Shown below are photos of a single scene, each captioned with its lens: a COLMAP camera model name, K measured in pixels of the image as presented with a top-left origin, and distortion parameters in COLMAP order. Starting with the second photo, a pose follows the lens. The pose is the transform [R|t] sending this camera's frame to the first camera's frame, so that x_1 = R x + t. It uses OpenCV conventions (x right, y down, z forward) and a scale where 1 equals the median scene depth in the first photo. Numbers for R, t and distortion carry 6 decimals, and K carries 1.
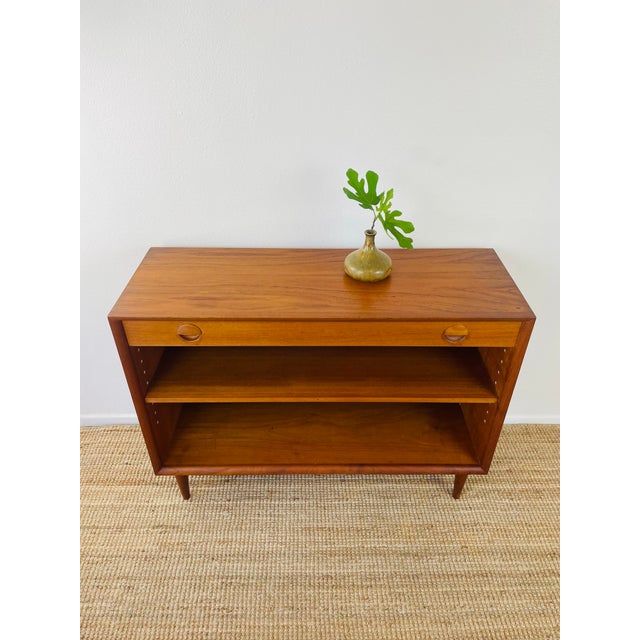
lens RADIAL K [[488.0, 0, 326.3], [0, 488.0, 321.6], [0, 0, 1]] dist [0.083762, -0.122480]
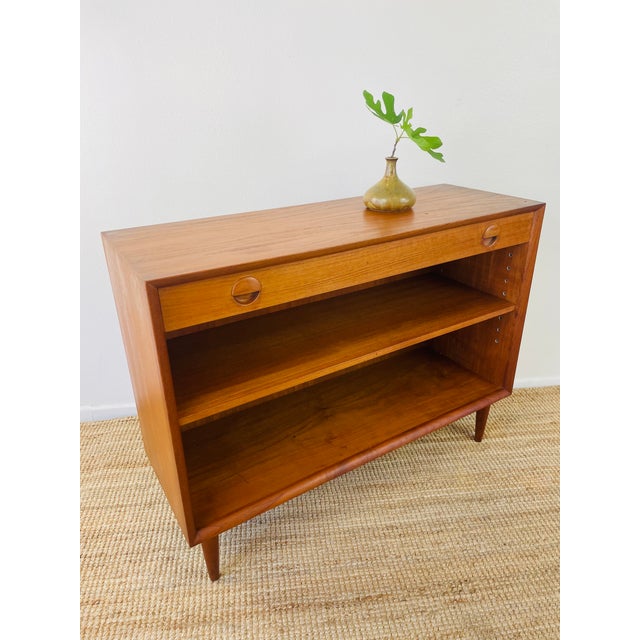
lens RADIAL K [[488.0, 0, 325.5], [0, 488.0, 318.8], [0, 0, 1]] dist [0.083762, -0.122480]
pose [[0.844258, -0.240944, 0.478722, -0.460159], [0.323502, 0.941266, -0.096771, 0.146272], [-0.427288, 0.236567, 0.872617, 0.262007]]
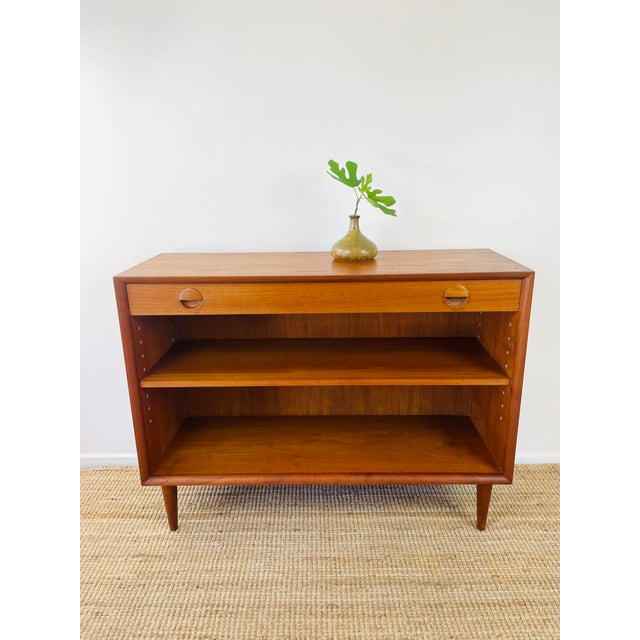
lens RADIAL K [[488.0, 0, 321.4], [0, 488.0, 316.8], [0, 0, 1]] dist [0.083762, -0.122480]
pose [[0.999315, -0.016616, -0.033063, 0.019819], [0.005045, 0.946350, -0.323104, 0.326257], [0.036658, 0.322716, 0.945786, 0.054298]]
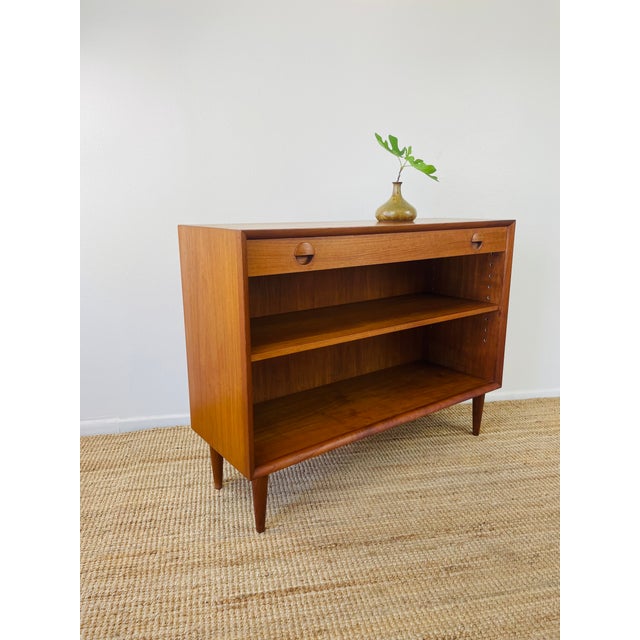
lens RADIAL K [[488.0, 0, 320.9], [0, 488.0, 321.3], [0, 0, 1]] dist [0.083762, -0.122480]
pose [[0.805434, -0.146360, 0.574330, -0.697152], [0.351452, 0.898220, -0.263974, 0.343401], [-0.477239, 0.414463, 0.774895, 0.249653]]
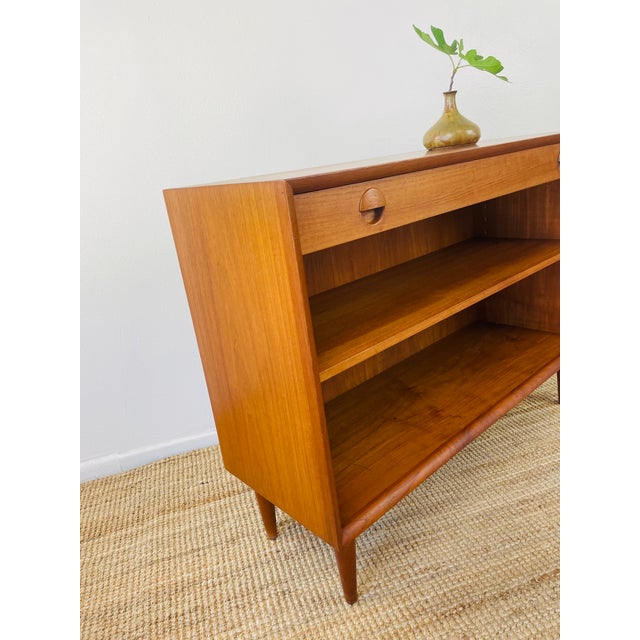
lens RADIAL K [[488.0, 0, 326.7], [0, 488.0, 319.2], [0, 0, 1]] dist [0.083762, -0.122480]
pose [[0.734276, -0.309169, 0.604362, -0.629471], [0.493501, 0.854433, -0.162487, 0.184100], [-0.466151, 0.417563, 0.779964, 0.507063]]
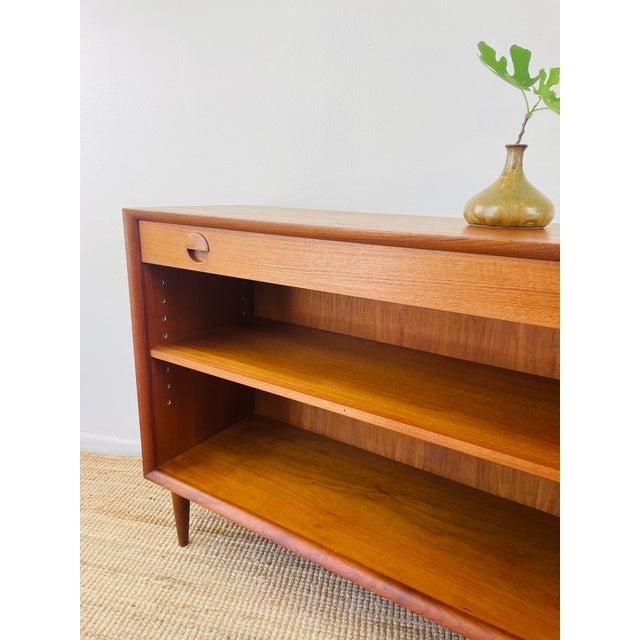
lens RADIAL K [[488.0, 0, 320.5], [0, 488.0, 322.7], [0, 0, 1]] dist [0.083762, -0.122480]
pose [[0.842105, 0.164657, -0.513563, 0.222460], [-0.331649, 0.909022, -0.252366, 0.208989], [0.425286, 0.382841, 0.820100, 0.440804]]
